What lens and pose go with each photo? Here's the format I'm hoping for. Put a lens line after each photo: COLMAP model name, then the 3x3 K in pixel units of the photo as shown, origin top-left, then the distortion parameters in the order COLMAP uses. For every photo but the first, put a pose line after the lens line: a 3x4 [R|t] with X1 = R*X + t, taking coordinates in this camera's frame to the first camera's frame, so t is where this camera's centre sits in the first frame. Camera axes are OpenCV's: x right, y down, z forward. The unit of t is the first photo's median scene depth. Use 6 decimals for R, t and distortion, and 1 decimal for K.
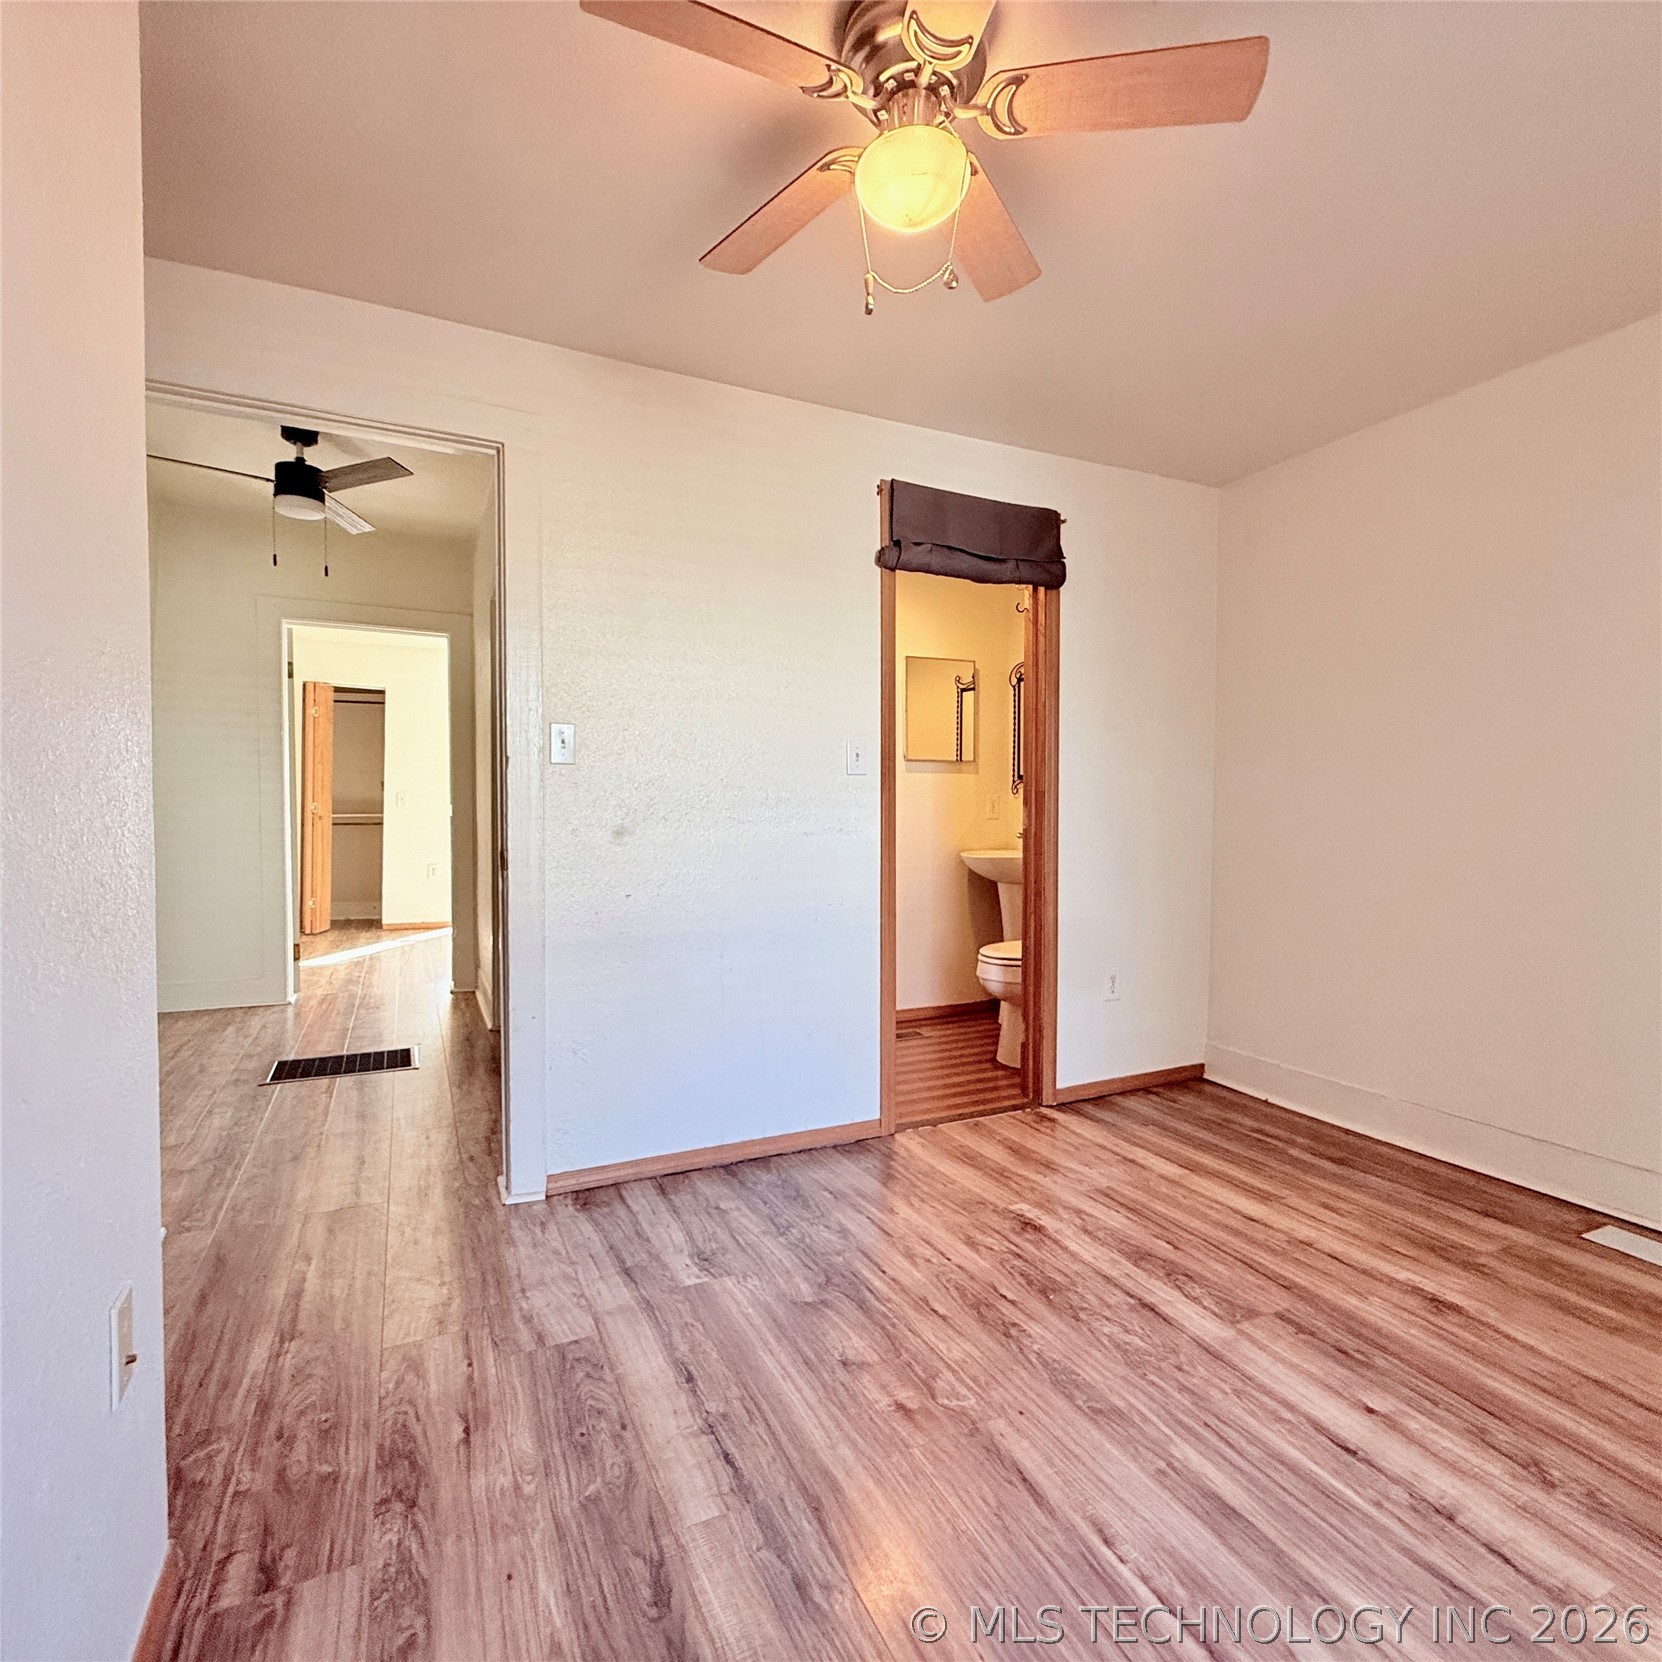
lens RADIAL K [[880.2, 0, 823.5], [0, 880.2, 831.1], [0, 0, 1]] dist [0.001520, -0.000701]
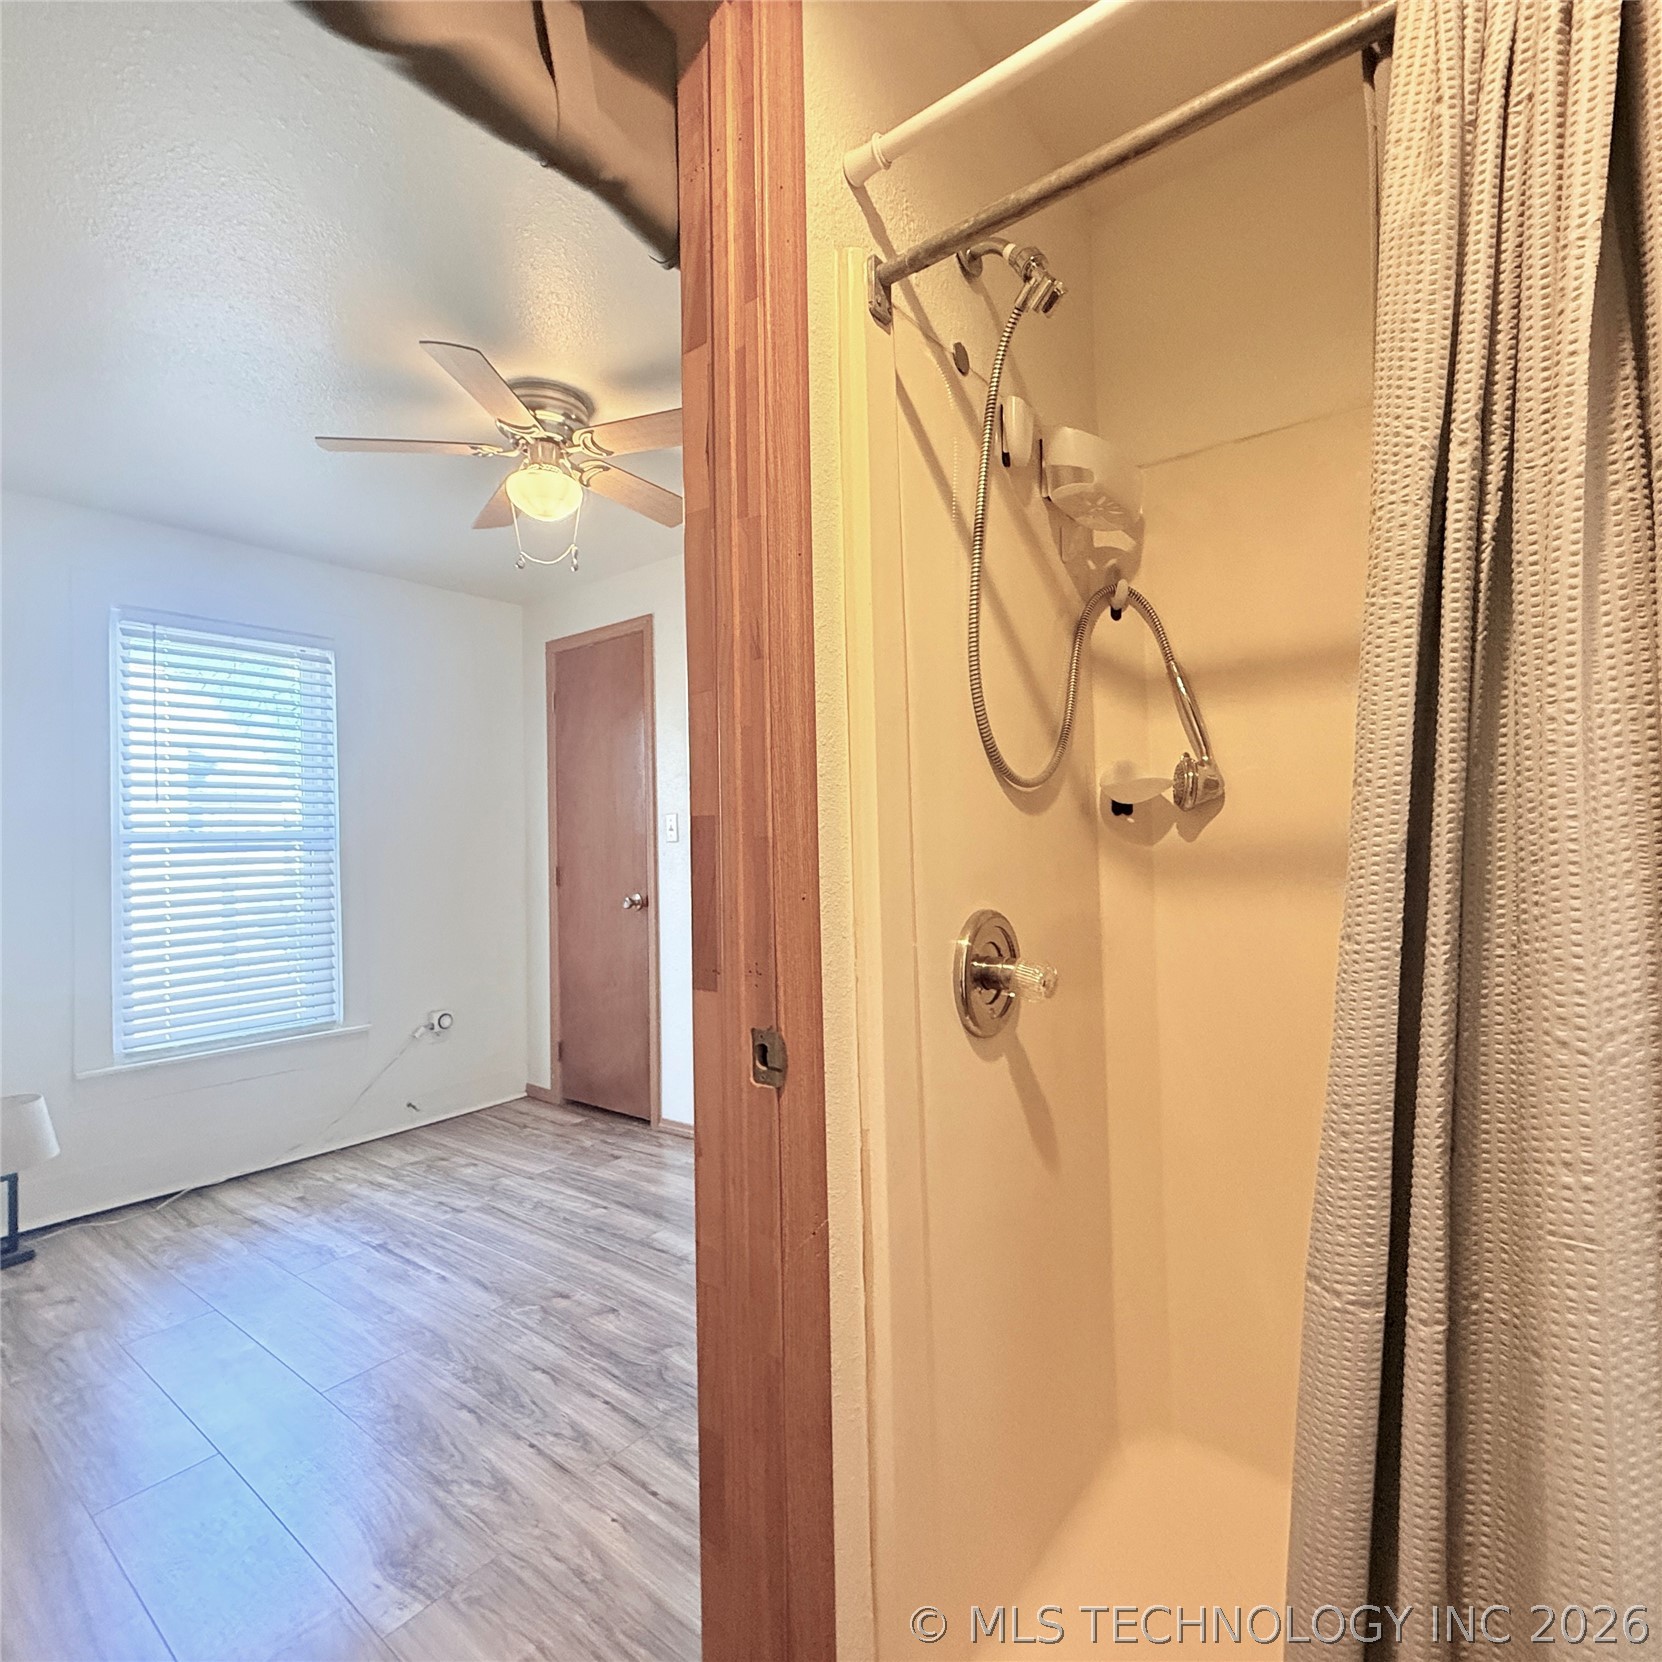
lens RADIAL K [[880.2, 0, 823.5], [0, 880.2, 831.1], [0, 0, 1]] dist [0.001520, -0.000701]
pose [[-0.893376, 0.011230, -0.449170, 0.268030], [0.010084, 0.999937, 0.004944, -0.091115], [0.449197, -0.000112, -0.893433, 1.901733]]
